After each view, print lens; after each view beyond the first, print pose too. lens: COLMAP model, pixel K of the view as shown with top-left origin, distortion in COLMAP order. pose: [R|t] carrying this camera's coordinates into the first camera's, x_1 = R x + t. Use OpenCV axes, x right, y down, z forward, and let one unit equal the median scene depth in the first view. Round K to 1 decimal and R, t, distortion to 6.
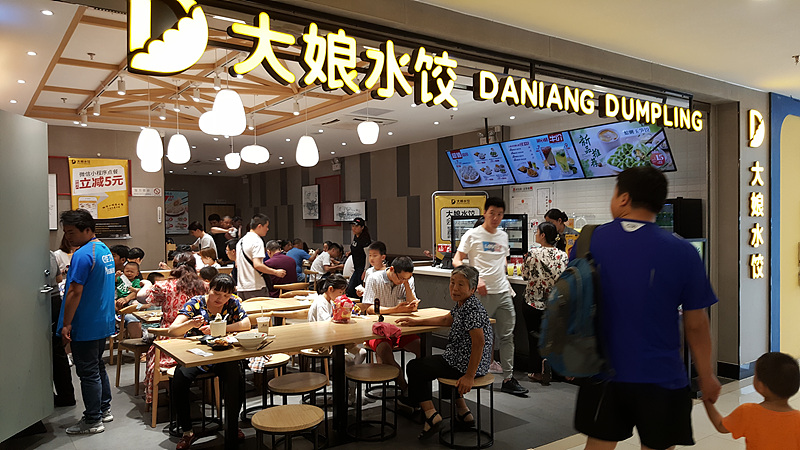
lens RADIAL K [[589.8, 0, 398.2], [0, 589.8, 227.2], [0, 0, 1]] dist [0.026506, -0.046198]
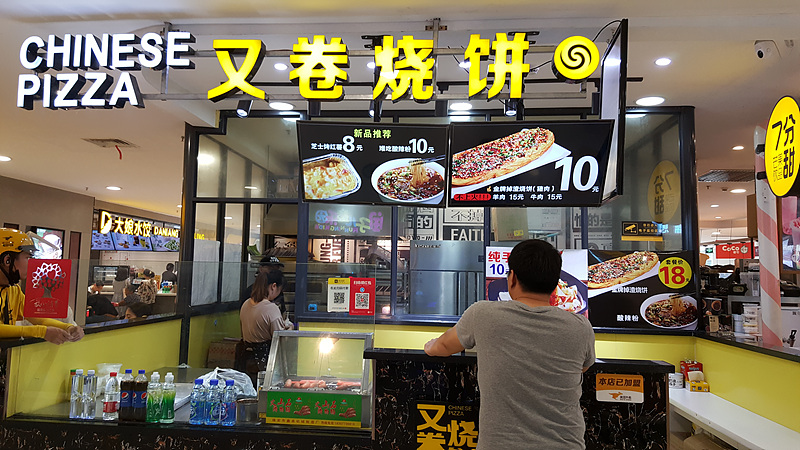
lens RADIAL K [[589.8, 0, 397.7], [0, 589.8, 217.4], [0, 0, 1]] dist [0.026506, -0.046198]
pose [[0.646551, 0.104060, 0.755740, -1.609756], [-0.031455, 0.993447, -0.109880, 0.018079], [-0.762222, 0.047271, 0.645588, -2.385455]]
